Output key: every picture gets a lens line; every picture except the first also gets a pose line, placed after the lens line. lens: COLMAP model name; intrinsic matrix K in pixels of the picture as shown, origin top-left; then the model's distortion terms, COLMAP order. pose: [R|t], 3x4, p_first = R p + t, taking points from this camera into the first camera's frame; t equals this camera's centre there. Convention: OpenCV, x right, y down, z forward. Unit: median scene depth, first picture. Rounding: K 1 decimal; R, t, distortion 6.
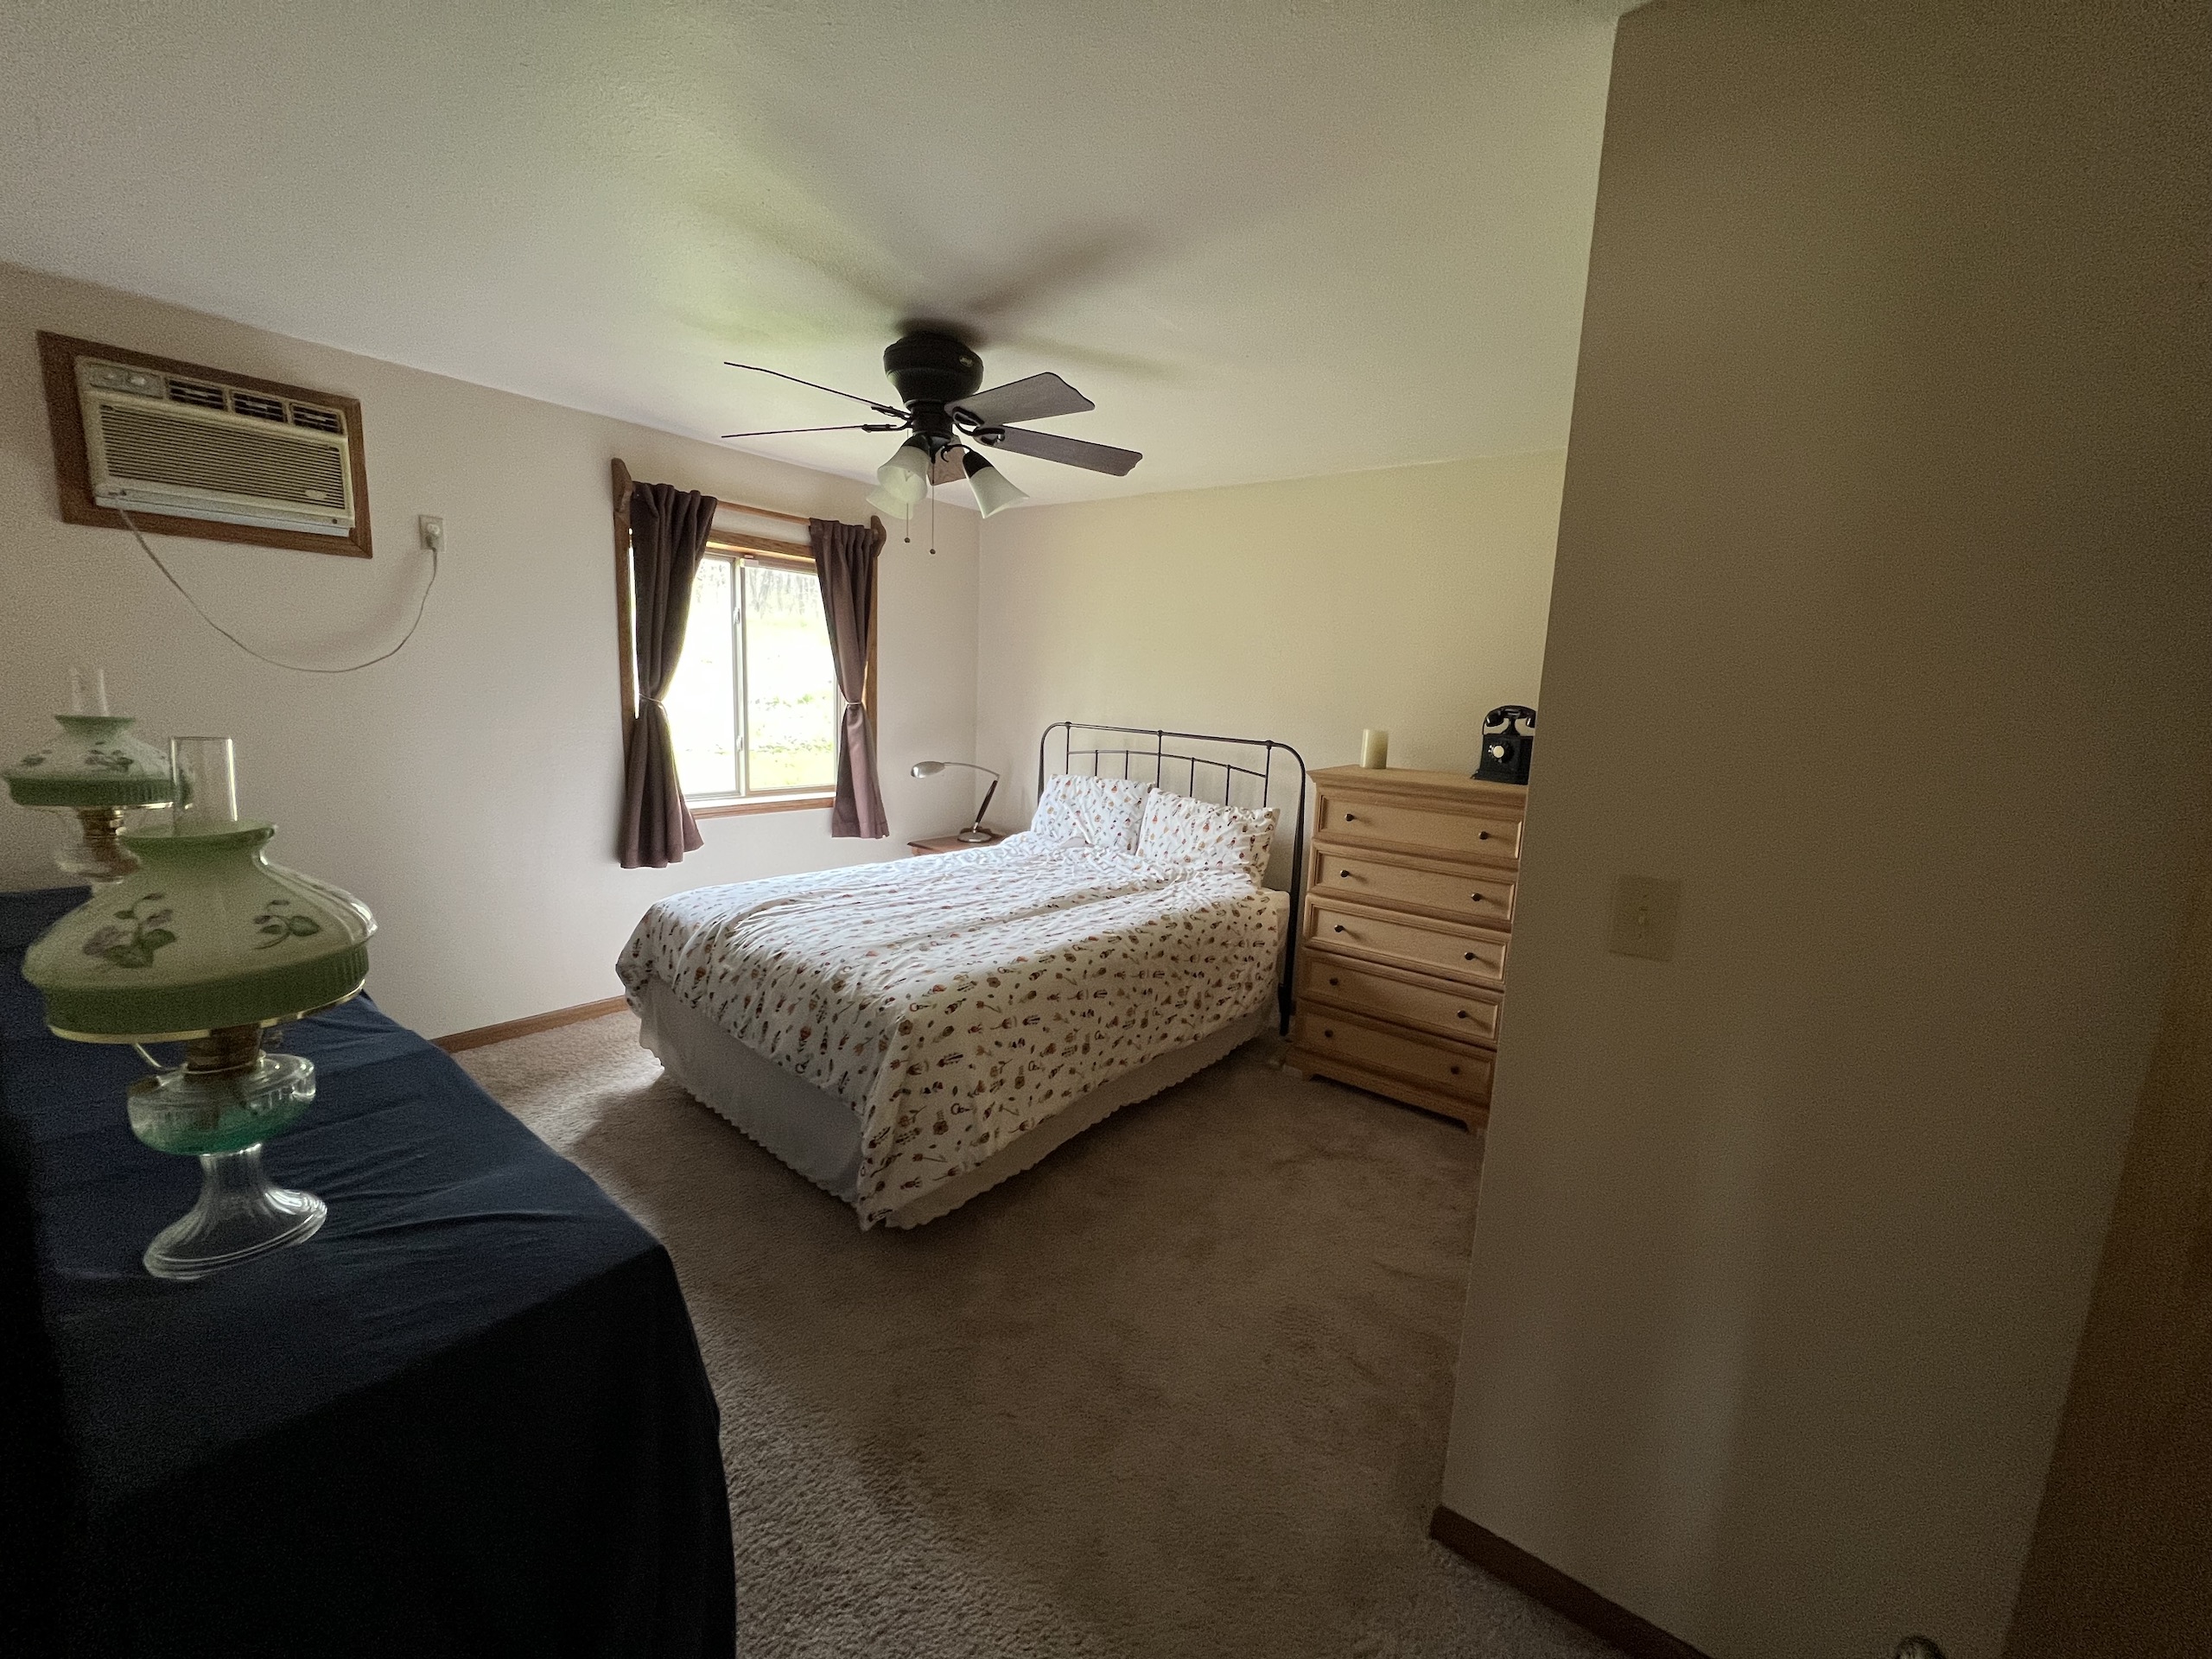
lens RADIAL K [[883.5, 0, 1107.8], [0, 883.5, 829.8], [0, 0, 1]] dist [-0.001274, -0.000173]
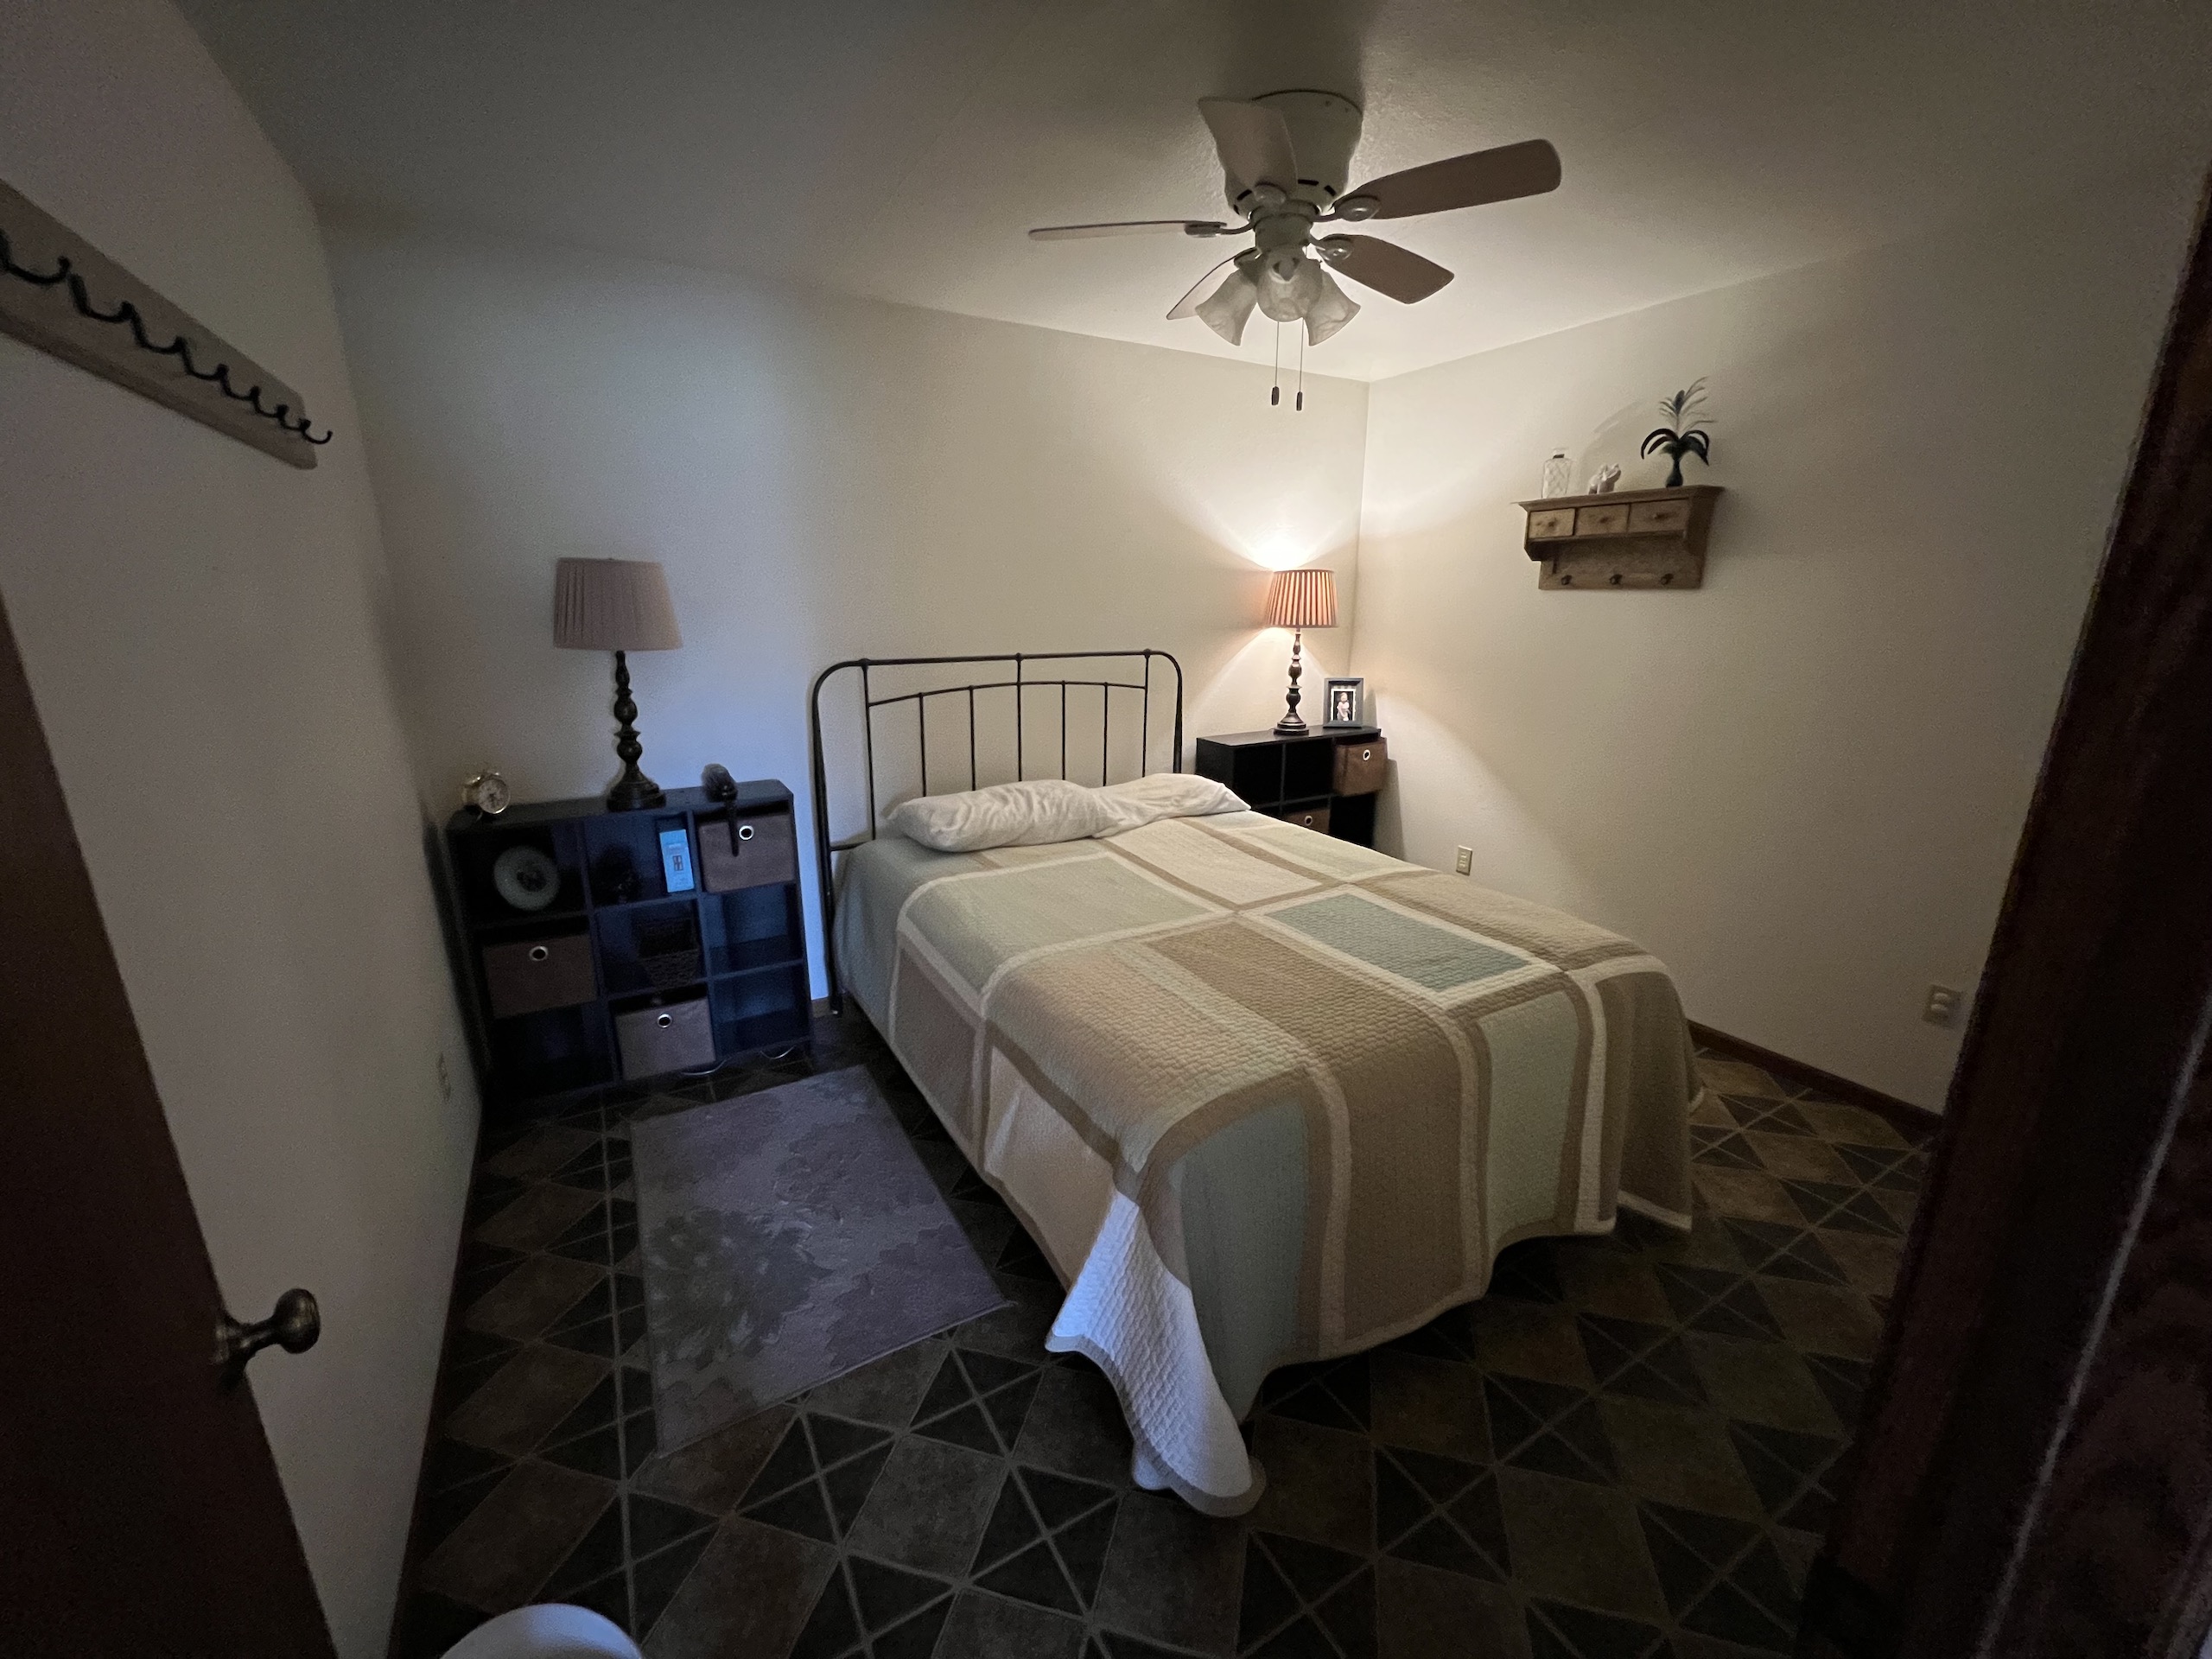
lens RADIAL K [[883.5, 0, 1104.6], [0, 883.5, 826.2], [0, 0, 1]] dist [-0.001274, -0.000173]
pose [[0.374081, -0.289295, 0.881119, -0.729331], [0.169663, 0.955414, 0.241657, -0.156204], [-0.911744, 0.059093, 0.406485, 0.657726]]
